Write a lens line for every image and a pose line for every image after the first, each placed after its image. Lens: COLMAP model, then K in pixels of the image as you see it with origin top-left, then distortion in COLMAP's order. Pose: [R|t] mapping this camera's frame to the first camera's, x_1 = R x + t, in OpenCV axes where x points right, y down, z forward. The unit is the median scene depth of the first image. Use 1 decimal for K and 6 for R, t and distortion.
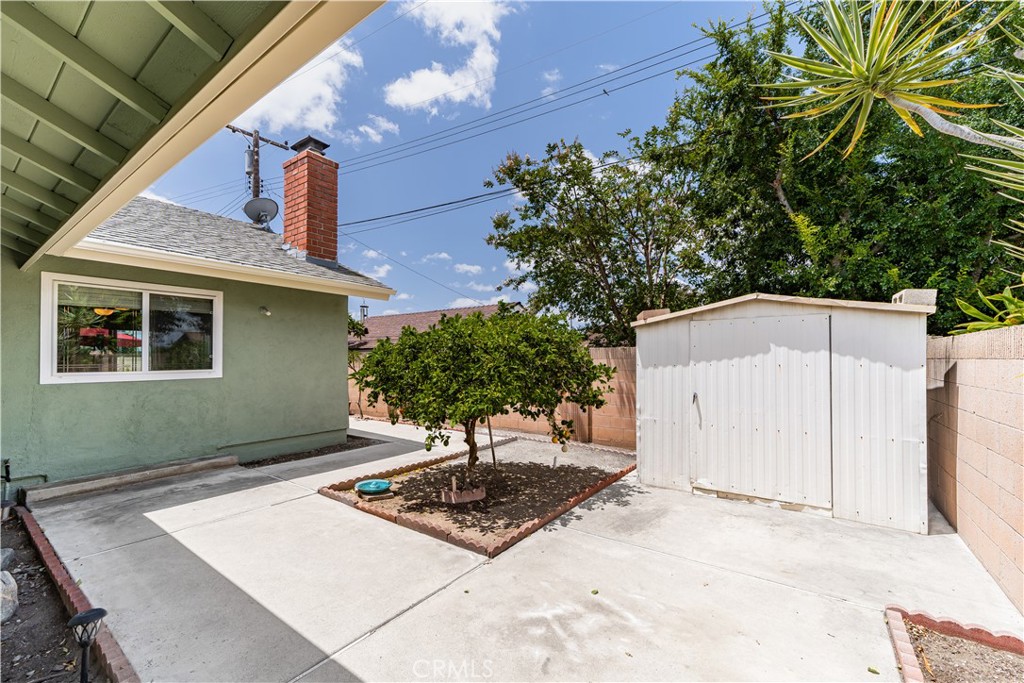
lens RADIAL K [[394.9, 0, 512.0], [0, 394.9, 341.5], [0, 0, 1]] dist [0.001793, 0.000200]
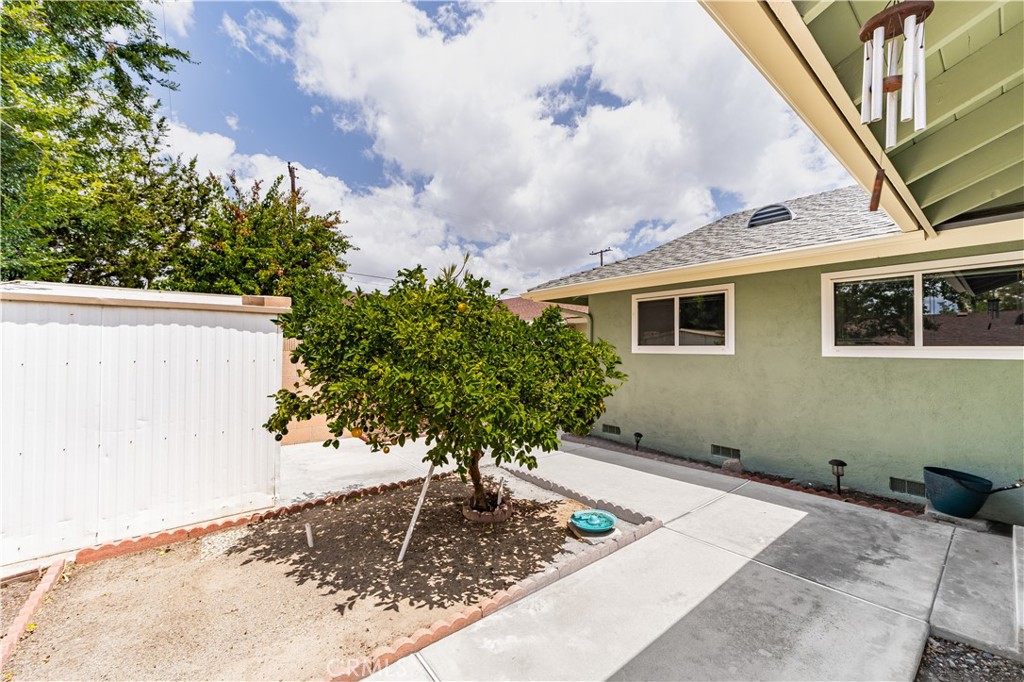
lens RADIAL K [[394.9, 0, 512.0], [0, 394.9, 341.0], [0, 0, 1]] dist [0.001793, 0.000200]
pose [[-0.958035, 0.003640, 0.286630, -0.412191], [-0.014427, 0.998040, -0.060897, 0.062715], [-0.286289, -0.062477, -0.956104, 1.776490]]
